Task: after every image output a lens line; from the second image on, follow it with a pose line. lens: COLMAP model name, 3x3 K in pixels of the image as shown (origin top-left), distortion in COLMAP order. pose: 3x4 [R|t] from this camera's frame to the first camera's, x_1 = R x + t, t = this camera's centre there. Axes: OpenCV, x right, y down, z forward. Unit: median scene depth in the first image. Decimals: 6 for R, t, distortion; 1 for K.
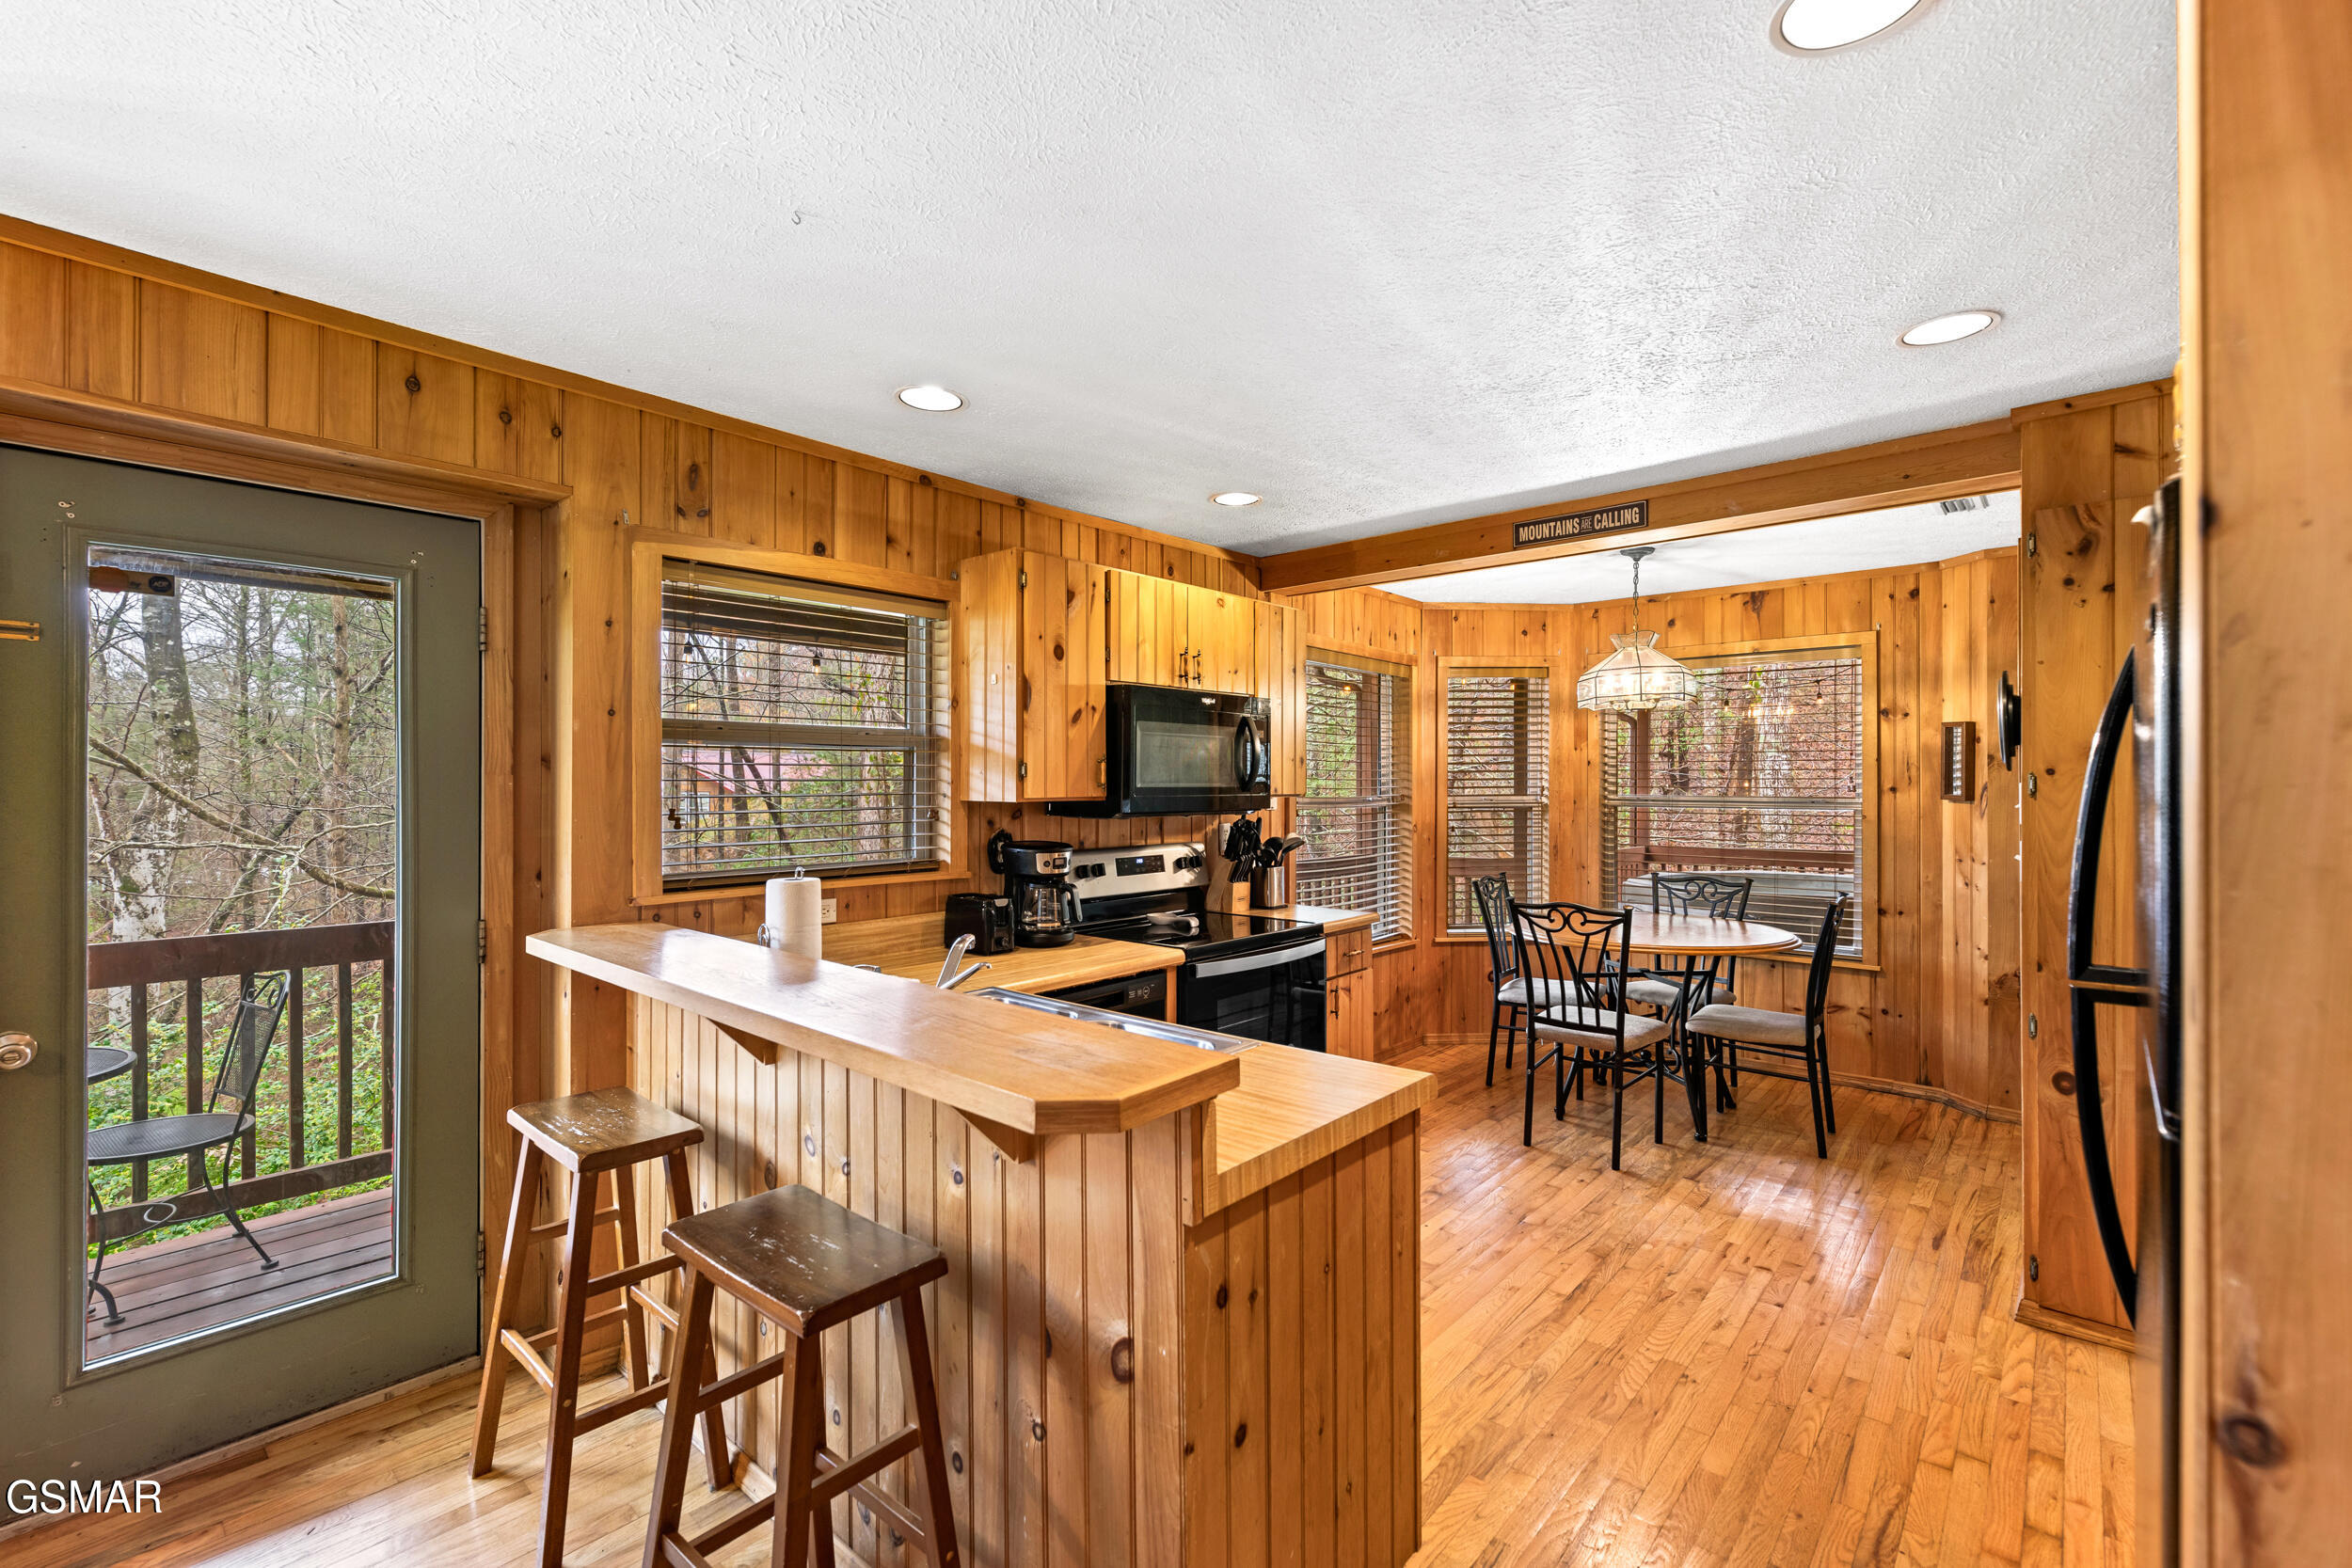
lens RADIAL K [[1021.1, 0, 1177.9], [0, 1021.1, 774.0], [0, 0, 1]] dist [-0.000051, 0.000067]
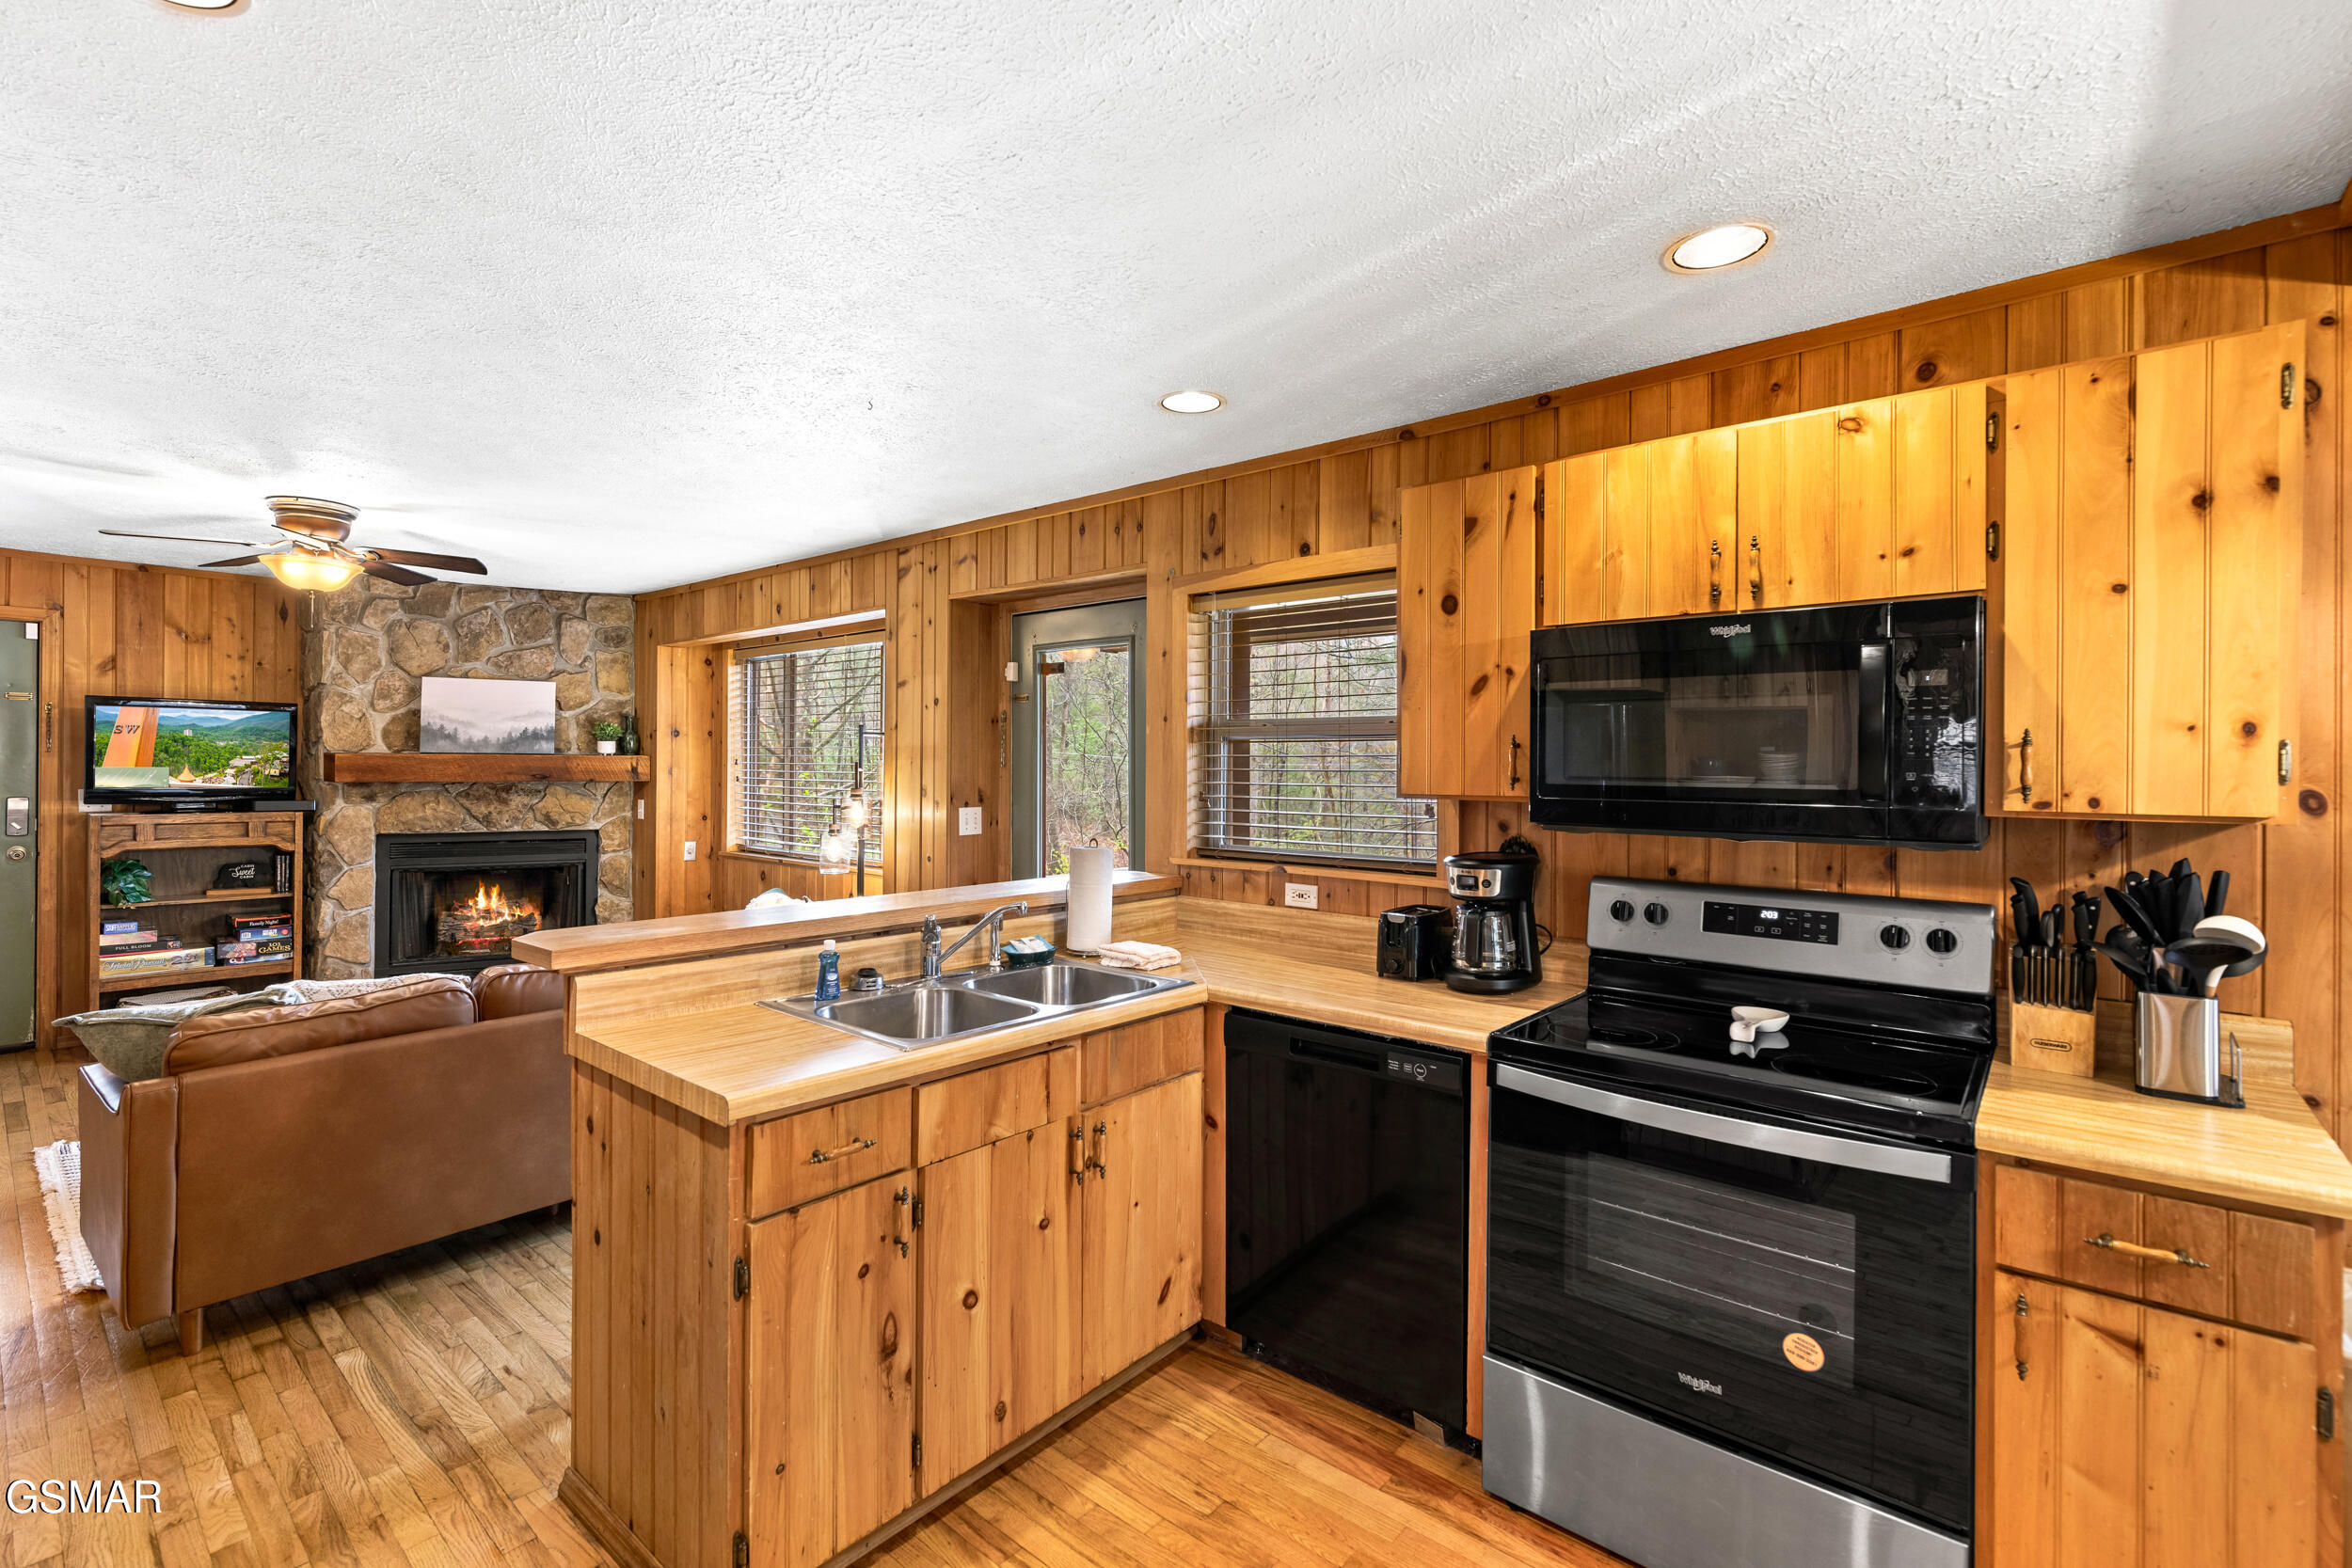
lens RADIAL K [[1037.2, 0, 1159.1], [0, 1037.2, 765.5], [0, 0, 1]] dist [-0.000284, -0.000049]
pose [[0.006170, -0.001366, -0.999980, 0.485521], [-0.002674, 0.999995, -0.001383, 0.001978], [0.999977, 0.002683, 0.006166, 0.576390]]
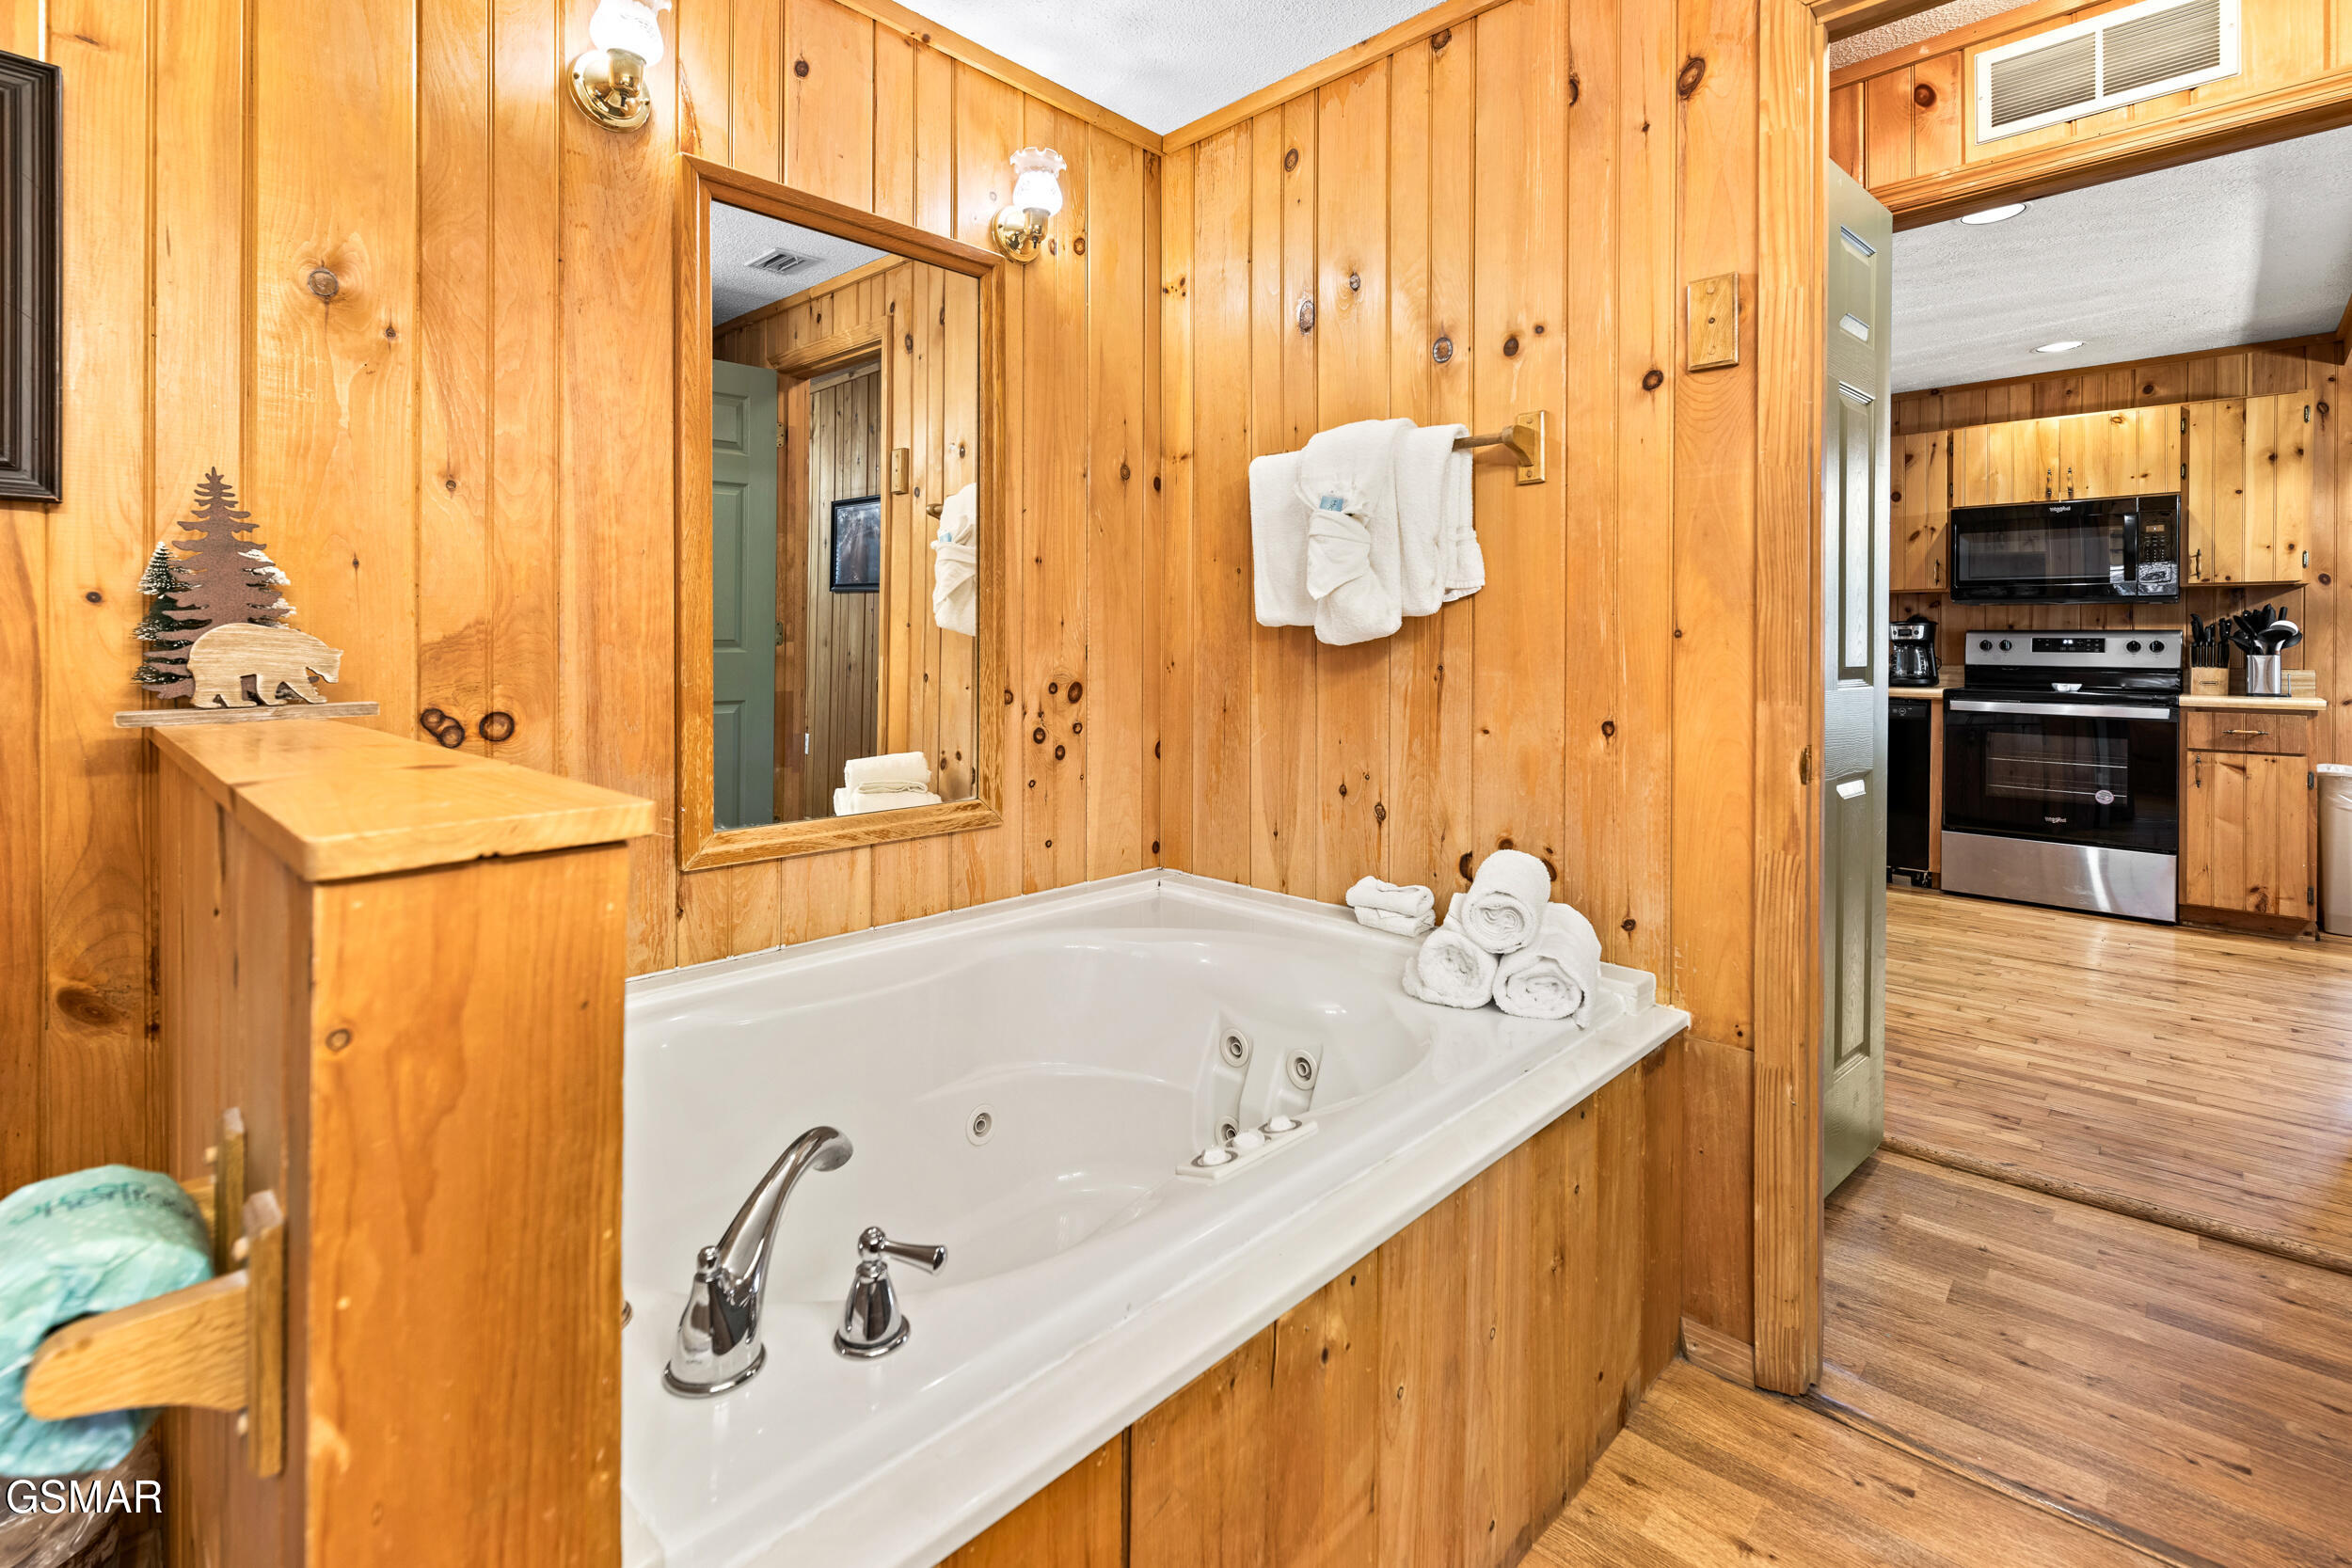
lens RADIAL K [[1050.0, 0, 1171.5], [0, 1050.0, 643.2], [0, 0, 1]] dist [0.001366, 0.000110]
pose [[-0.057344, 0.001830, -0.998353, 1.147375], [-0.000884, 0.999998, 0.001883, 0.075823], [0.998354, 0.000991, -0.057342, -0.009180]]
